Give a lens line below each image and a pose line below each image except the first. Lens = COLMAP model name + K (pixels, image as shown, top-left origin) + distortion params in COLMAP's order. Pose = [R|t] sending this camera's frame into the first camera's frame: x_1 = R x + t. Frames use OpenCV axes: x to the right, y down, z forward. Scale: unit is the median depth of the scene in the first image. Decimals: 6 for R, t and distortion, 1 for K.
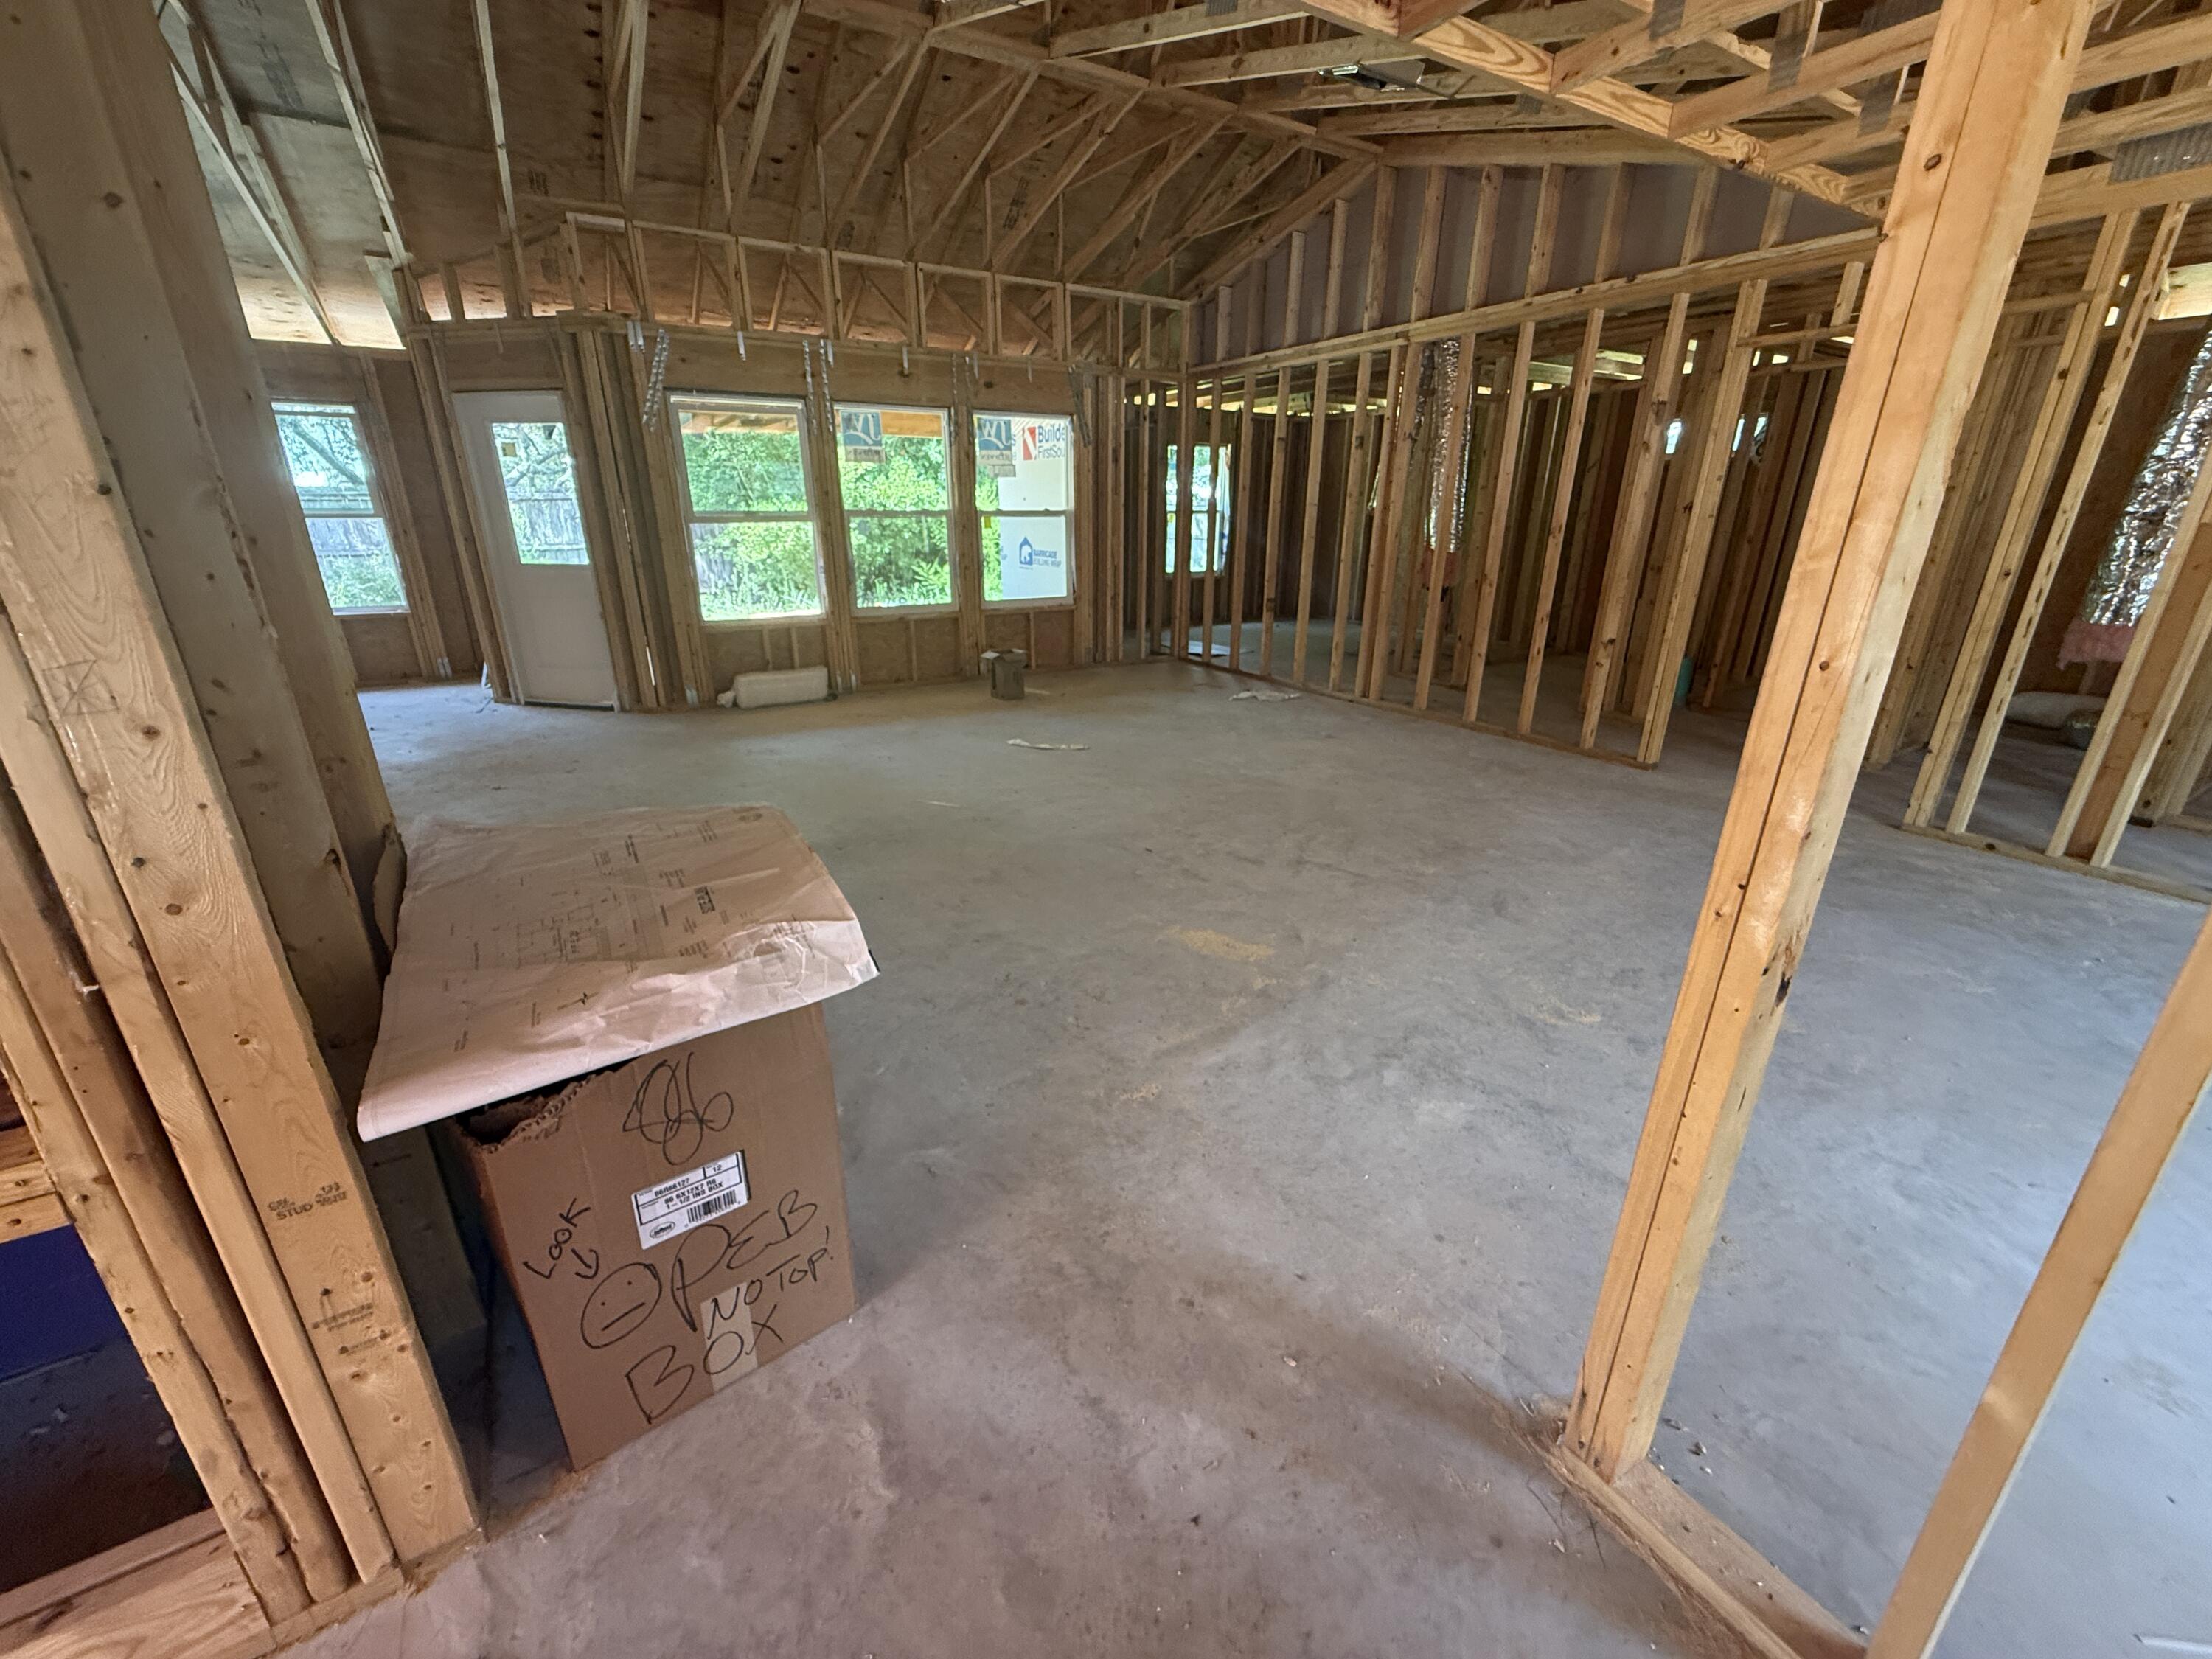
lens RADIAL K [[881.4, 0, 1098.8], [0, 881.4, 832.0], [0, 0, 1]] dist [-0.001299, 0.000530]
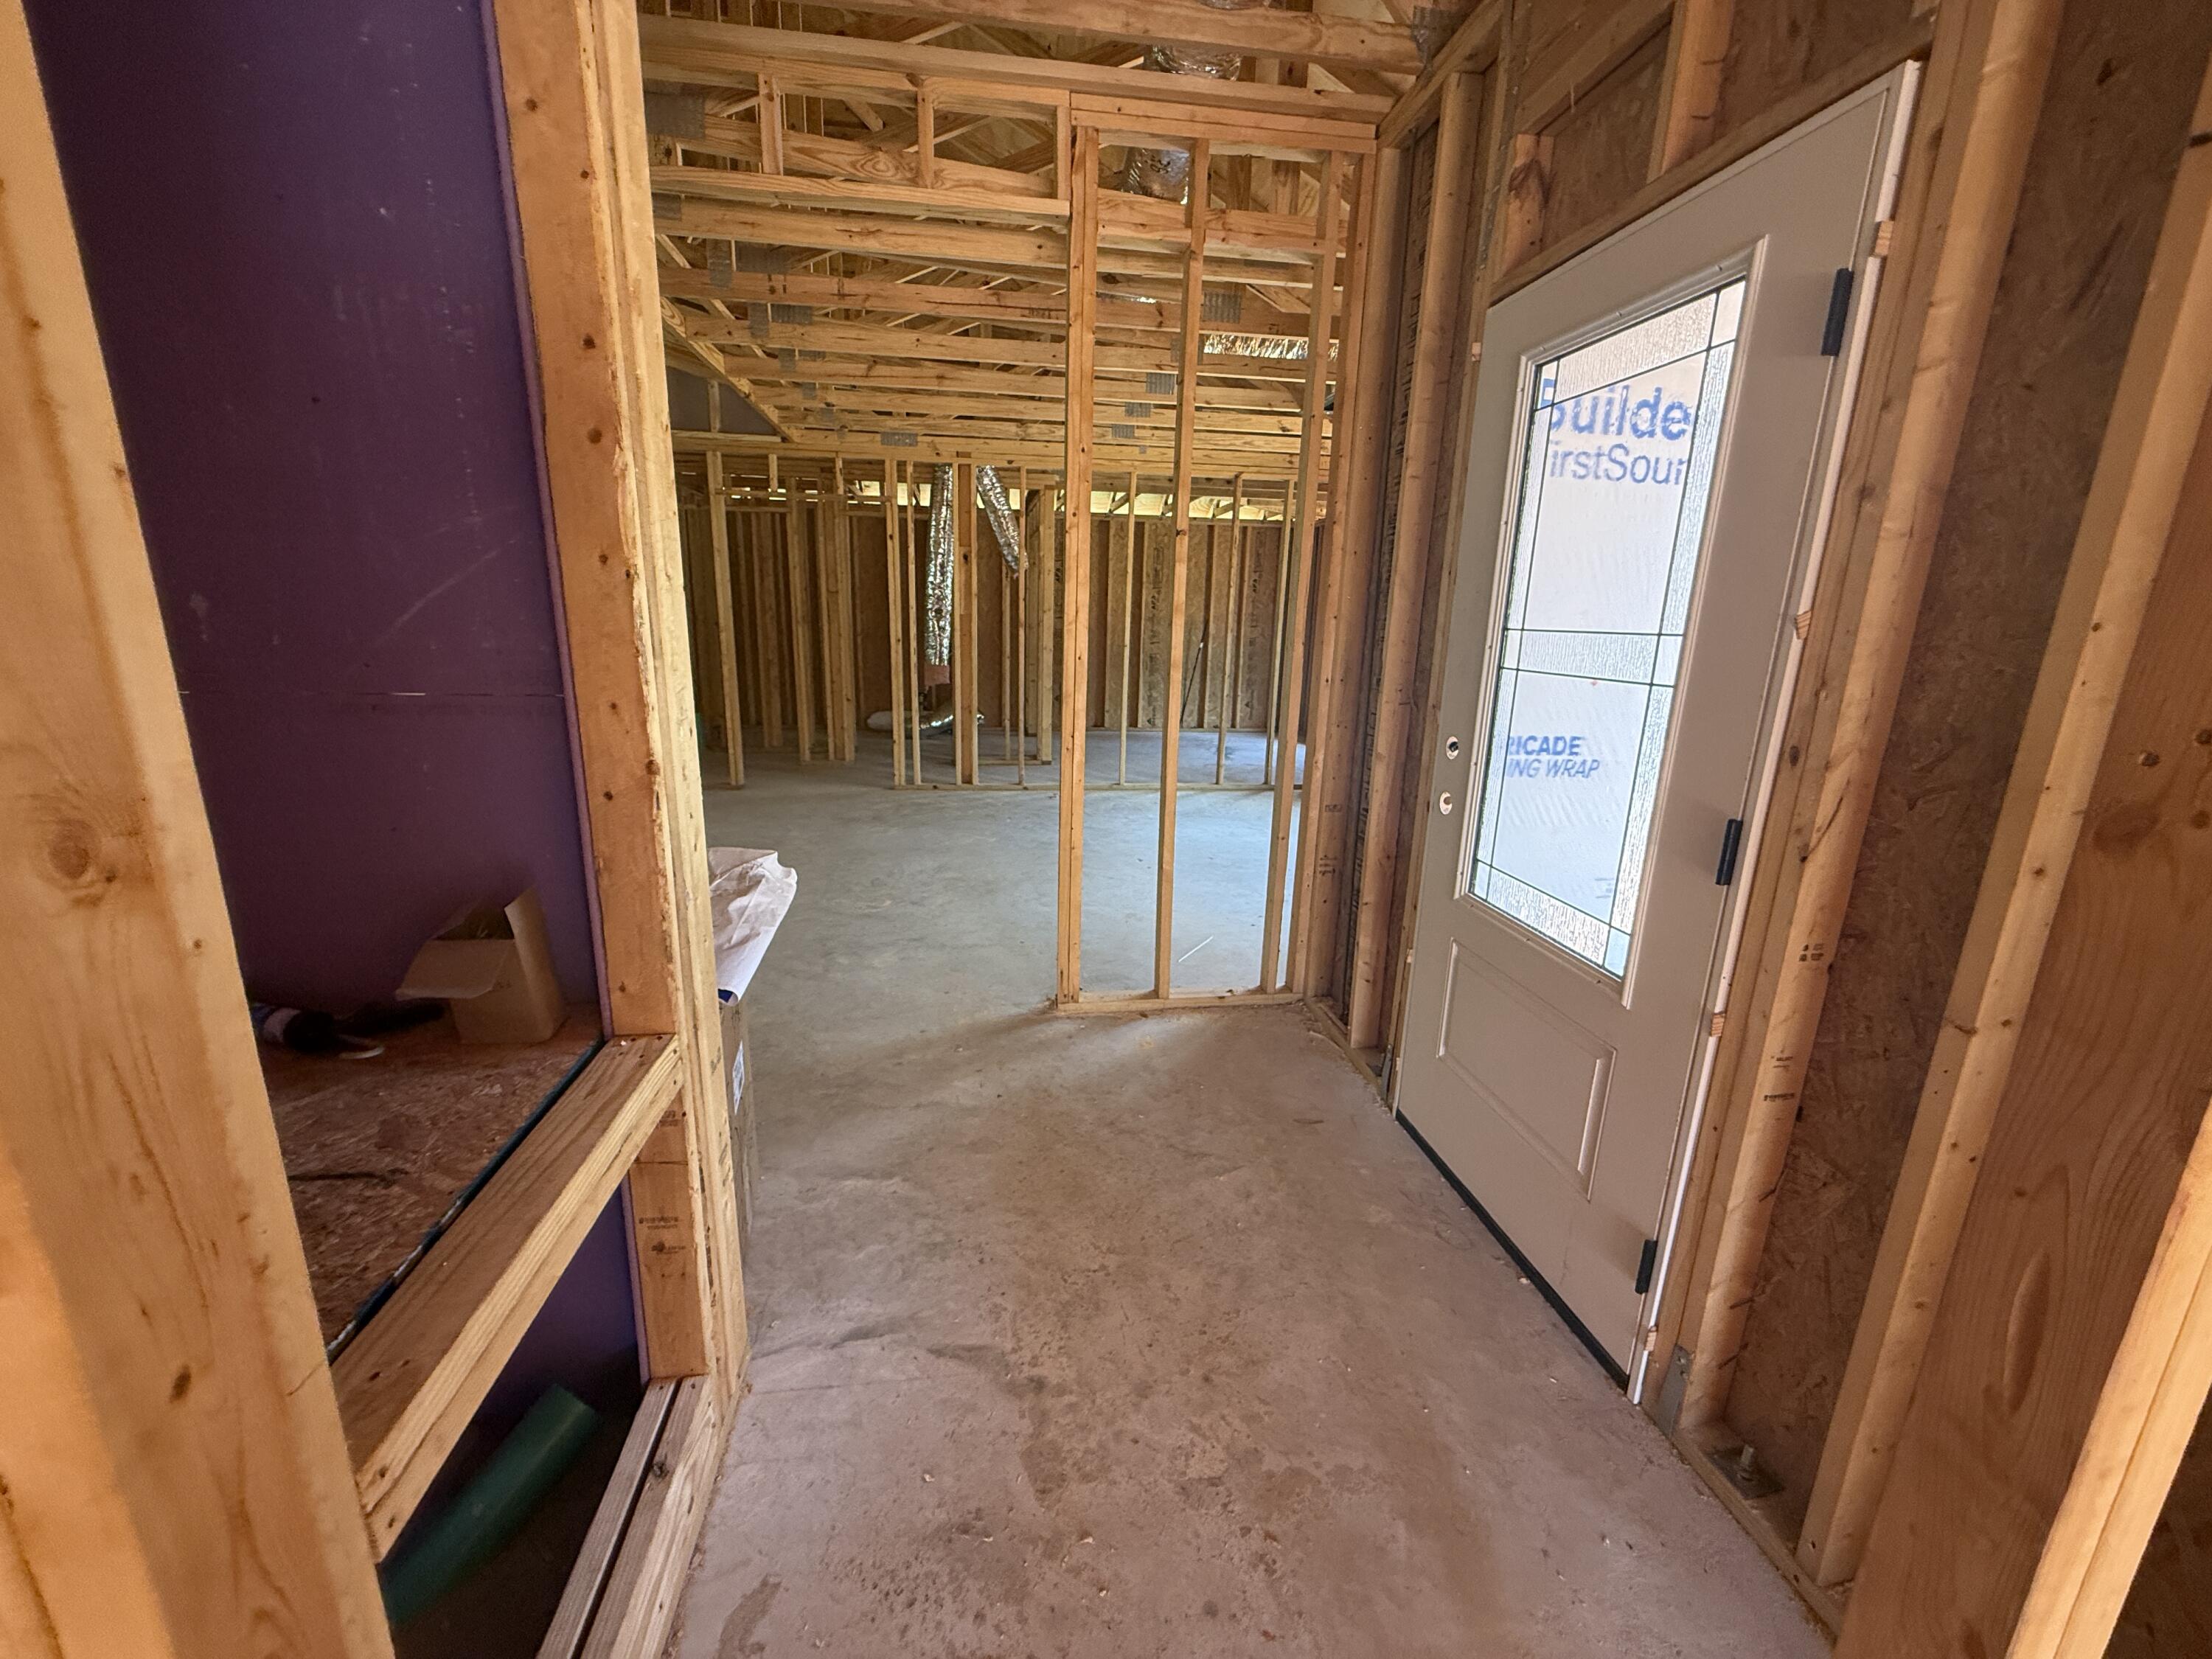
lens RADIAL K [[904.2, 0, 1087.7], [0, 904.2, 840.3], [0, 0, 1]] dist [-0.000581, 0.000101]
pose [[0.403339, -0.215928, 0.889209, -0.337997], [0.293284, 0.950999, 0.097901, 0.018790], [-0.866777, 0.221304, 0.446903, -0.049997]]
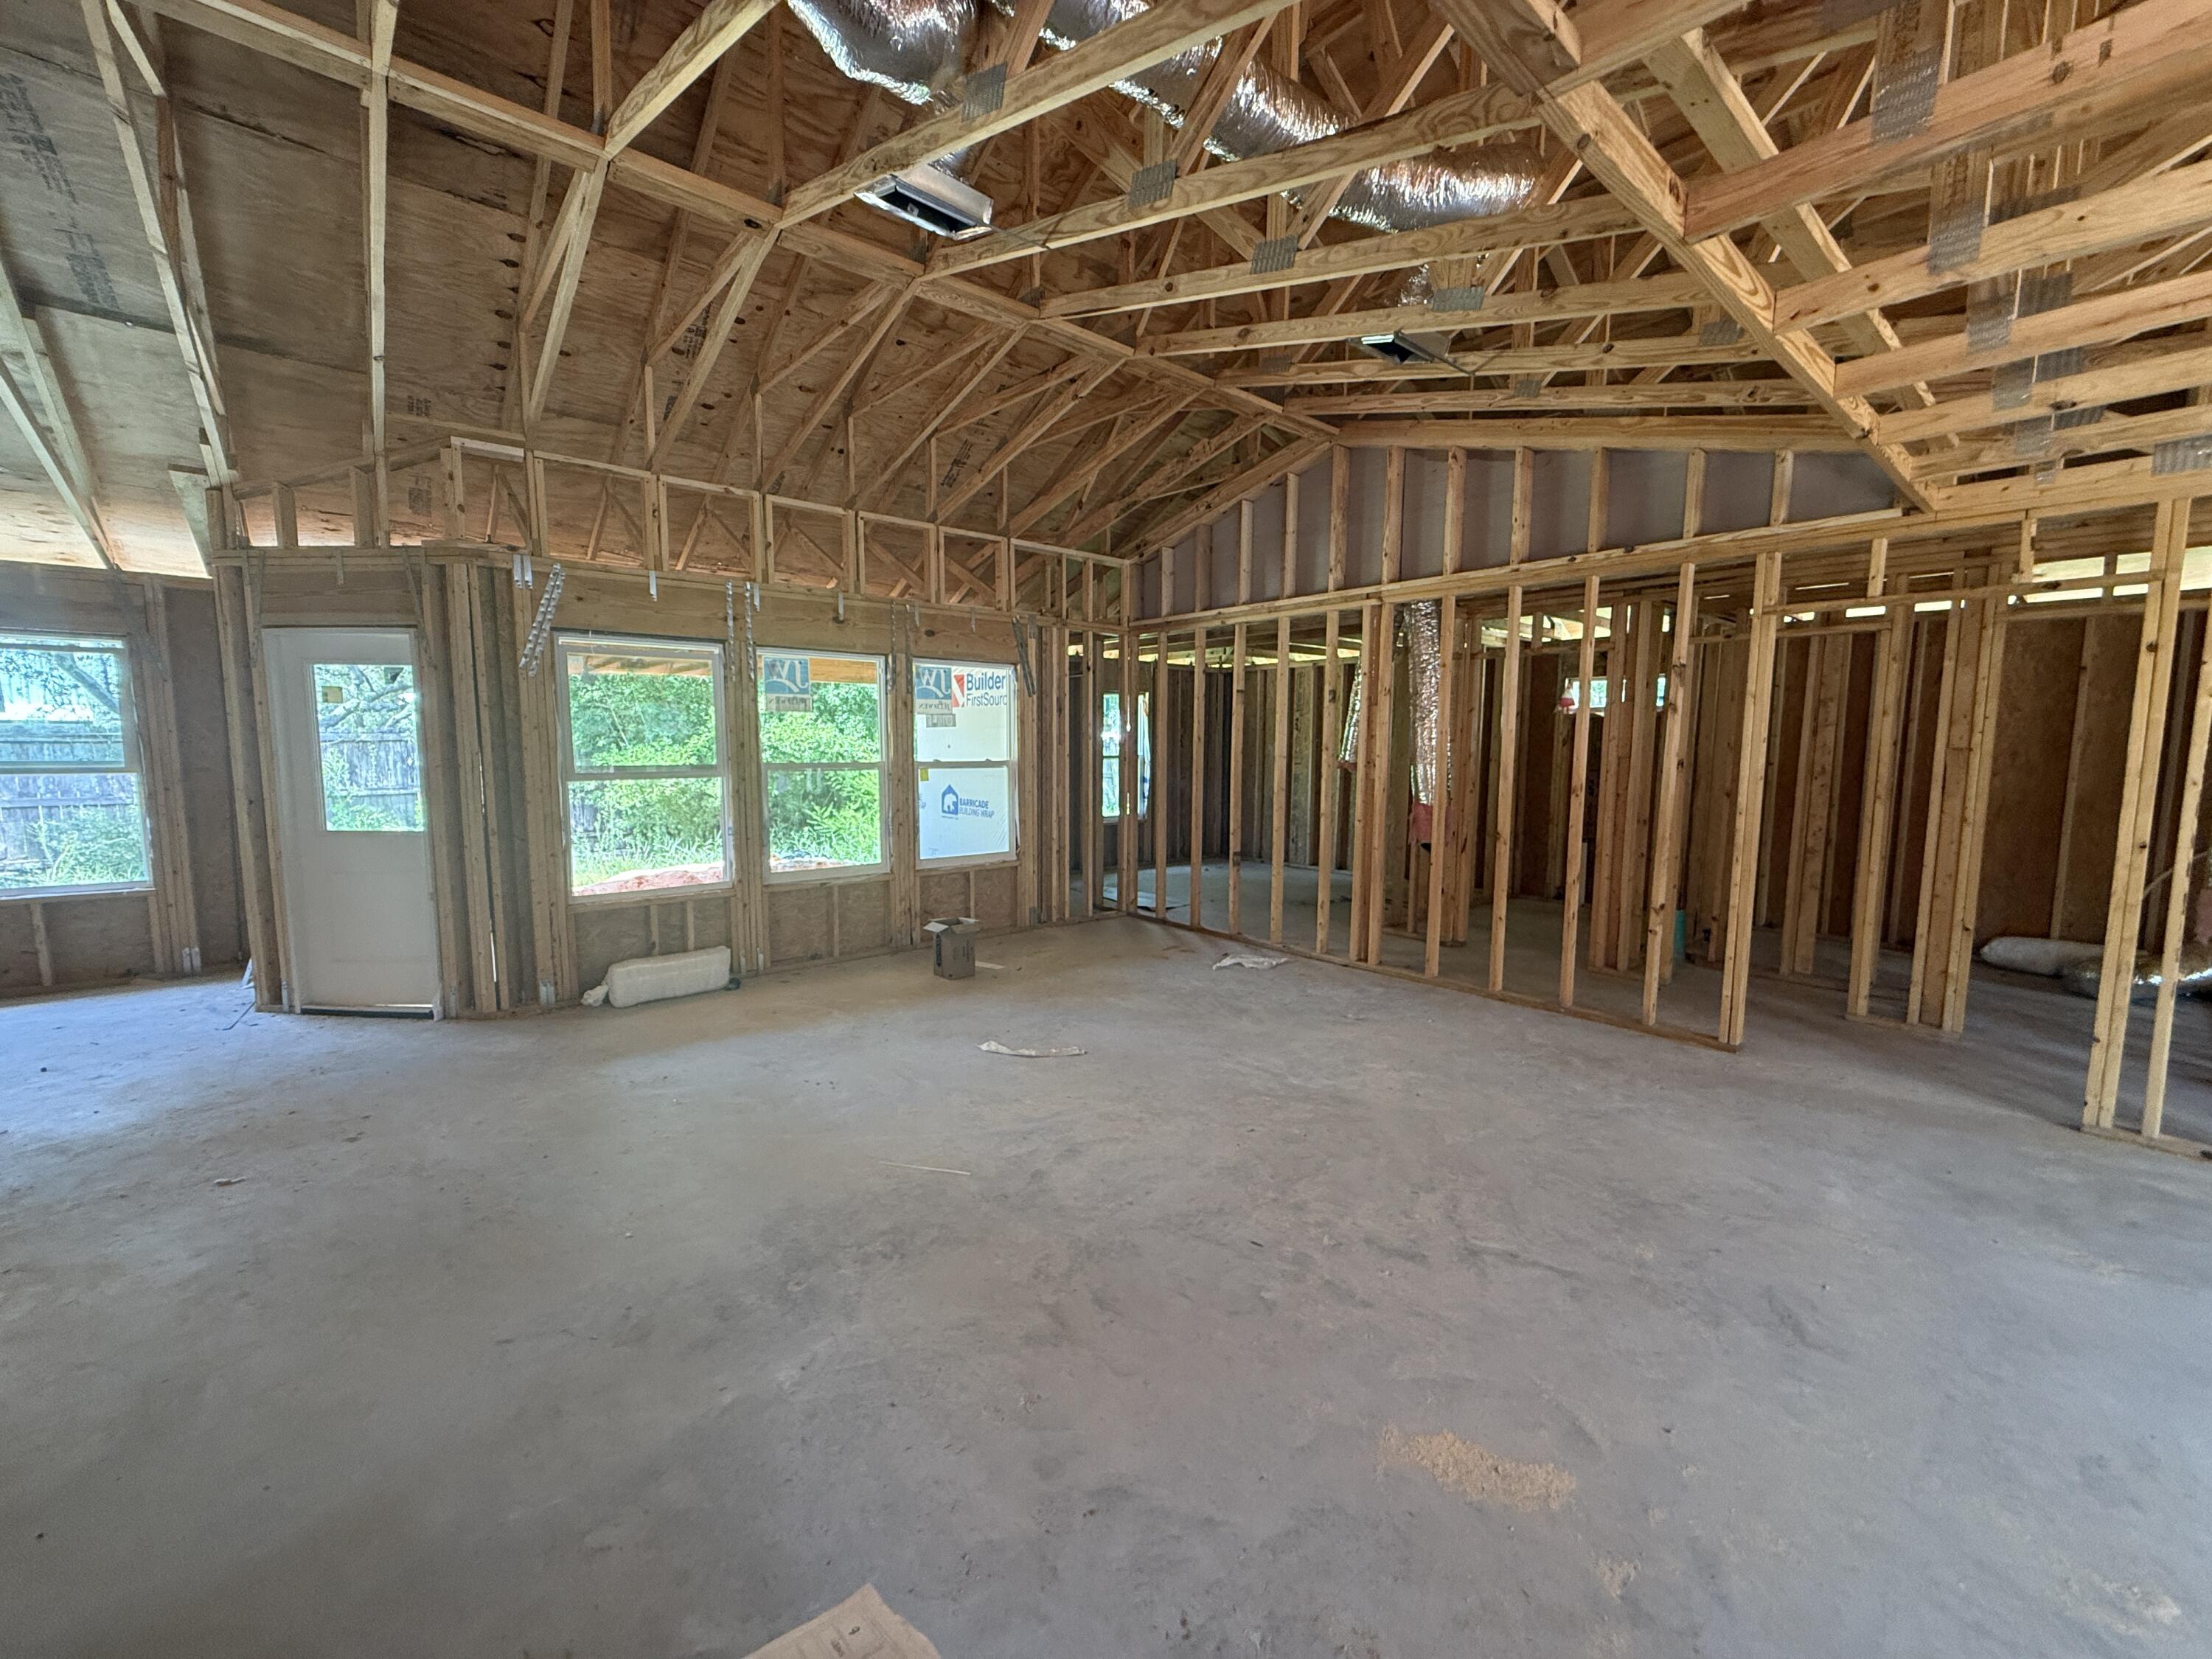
lens RADIAL K [[881.4, 0, 1098.8], [0, 881.4, 832.0], [0, 0, 1]] dist [-0.001299, 0.000530]
pose [[0.988107, -0.013063, 0.153213, -0.107631], [0.050729, 0.968295, -0.244604, -0.083337], [-0.145160, 0.249467, 0.957442, 0.167197]]
